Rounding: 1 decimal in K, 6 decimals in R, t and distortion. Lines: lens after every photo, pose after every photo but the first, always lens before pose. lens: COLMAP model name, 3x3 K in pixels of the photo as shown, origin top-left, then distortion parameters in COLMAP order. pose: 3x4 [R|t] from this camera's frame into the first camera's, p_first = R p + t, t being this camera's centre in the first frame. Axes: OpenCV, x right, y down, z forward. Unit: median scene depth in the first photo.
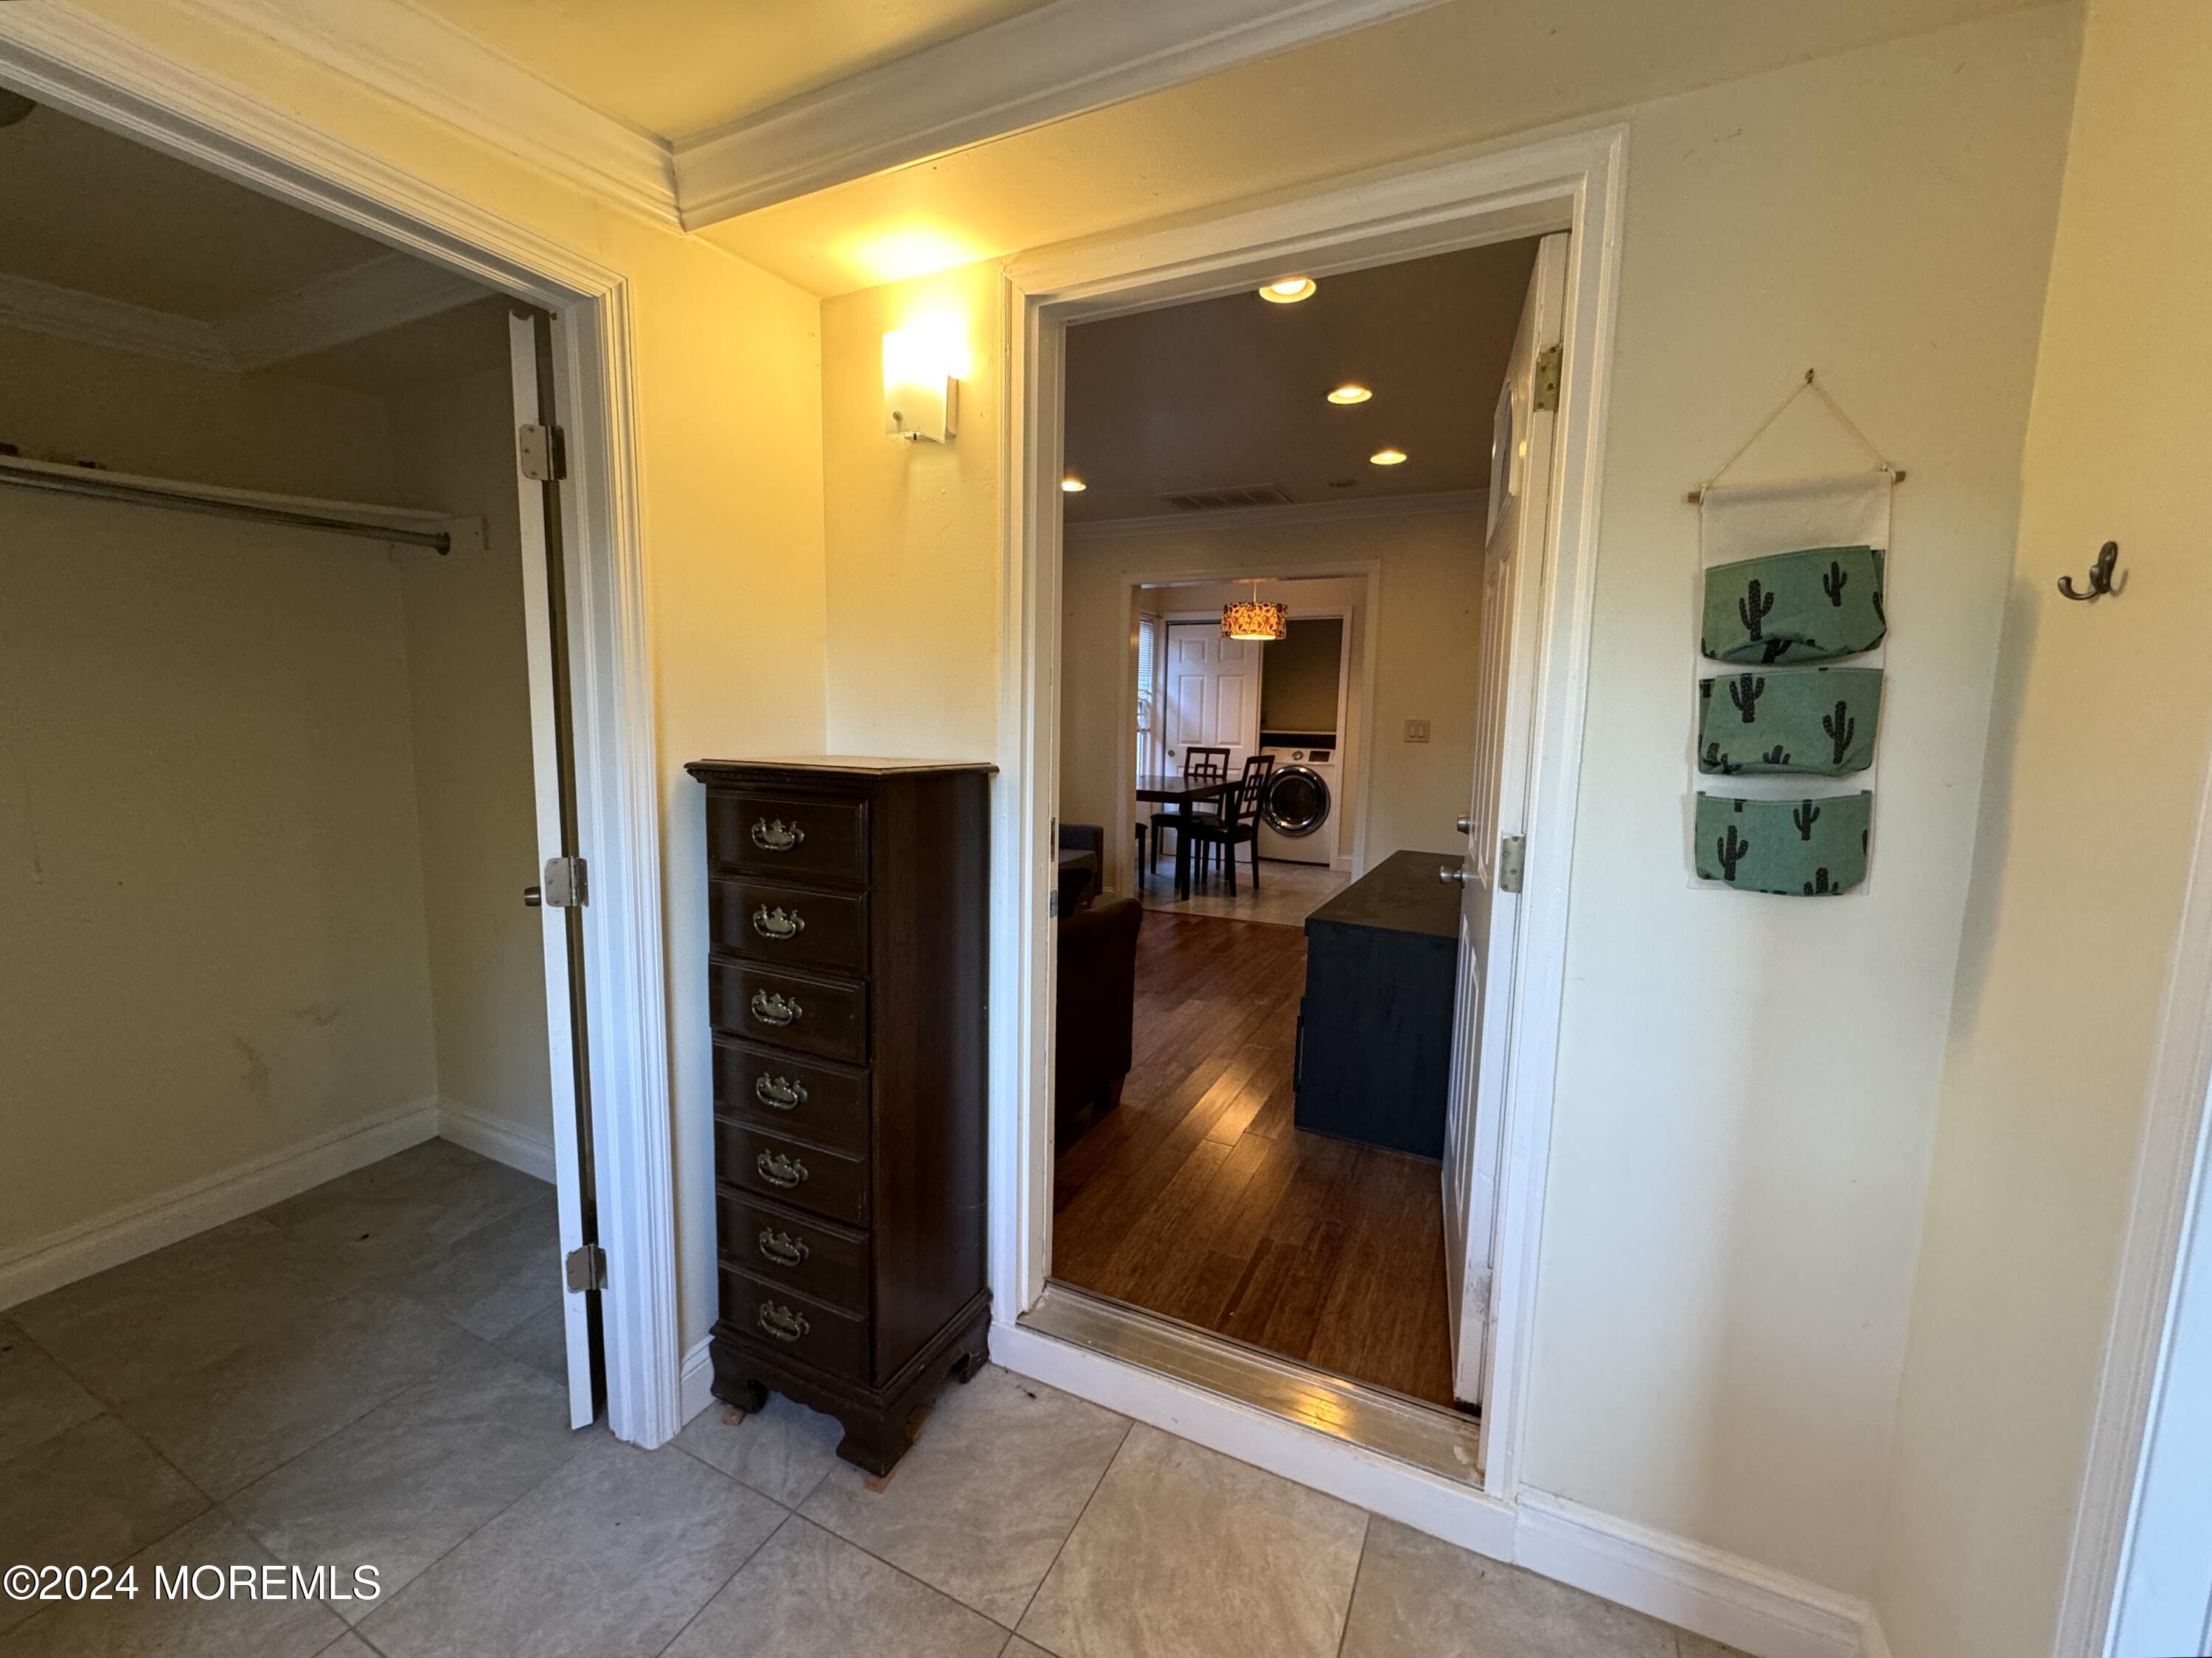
lens RADIAL K [[900.2, 0, 1100.8], [0, 900.2, 826.2], [0, 0, 1]] dist [-0.001238, 0.000434]
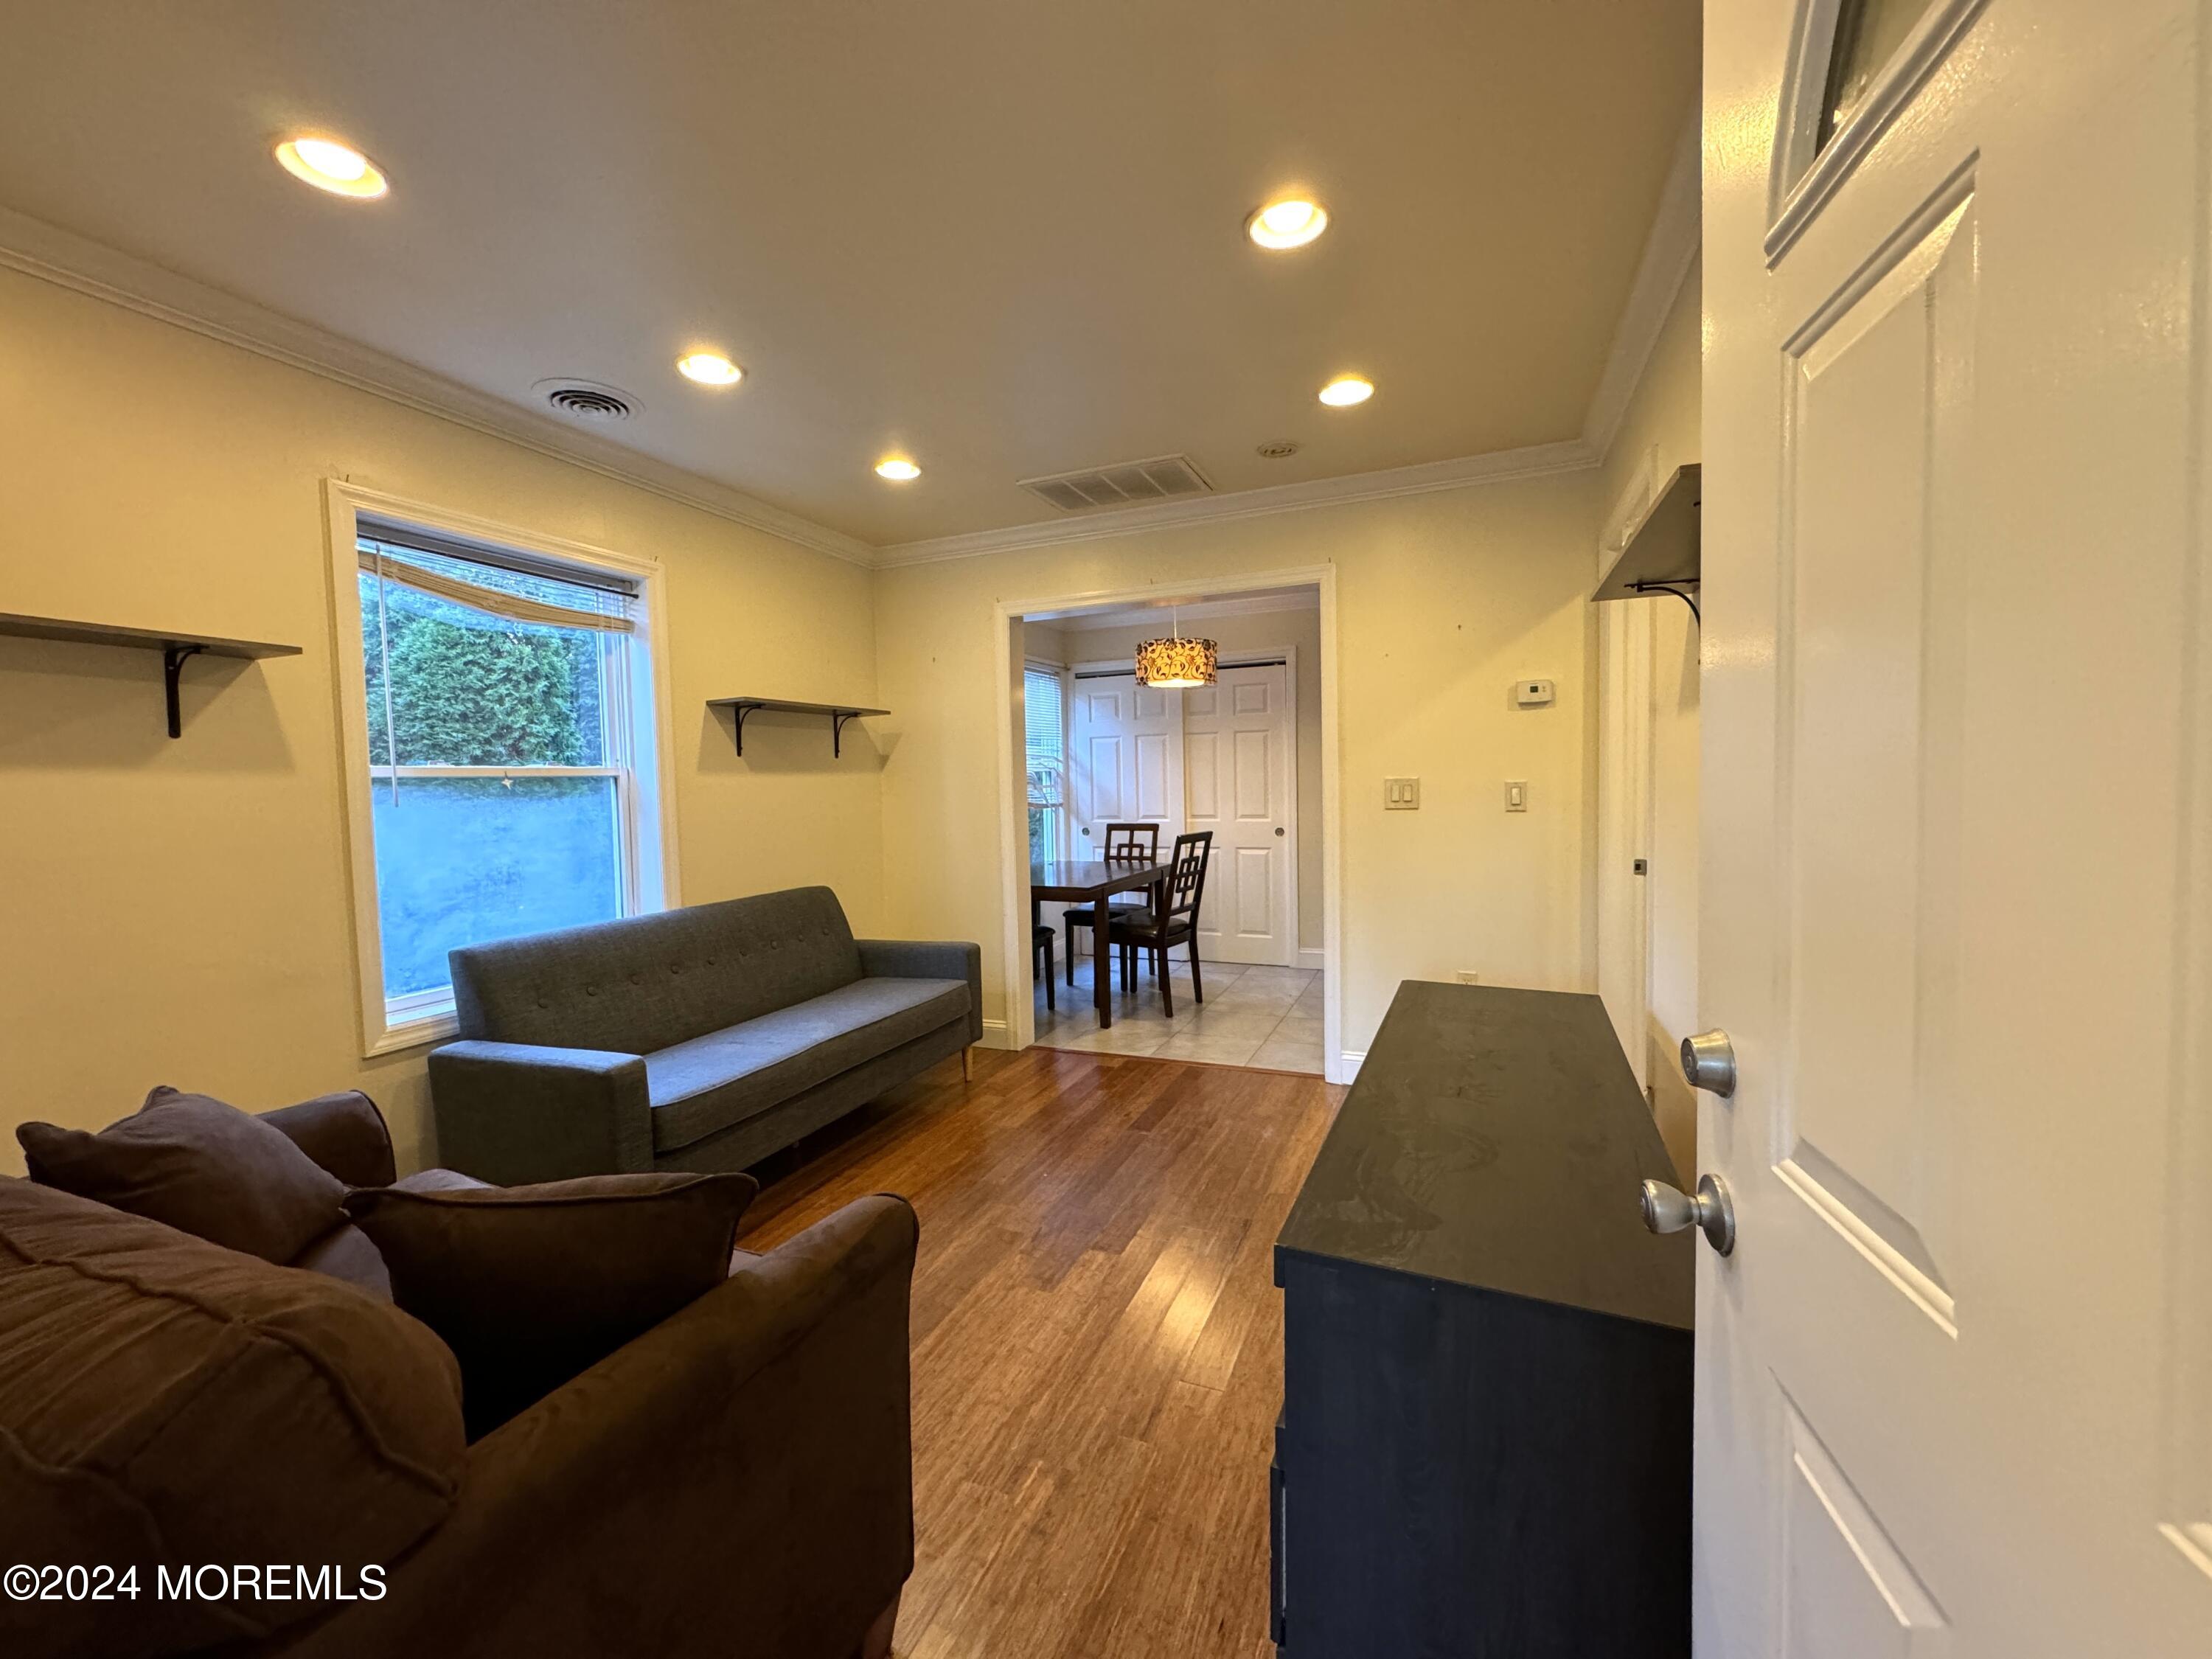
lens RADIAL K [[900.3, 0, 1107.2], [0, 900.3, 823.4], [0, 0, 1]] dist [-0.001238, 0.000434]
pose [[0.996929, -0.044064, 0.064730, 0.049604], [0.049165, 0.995625, -0.079463, -0.026683], [-0.060946, 0.082401, 0.994734, 0.215976]]
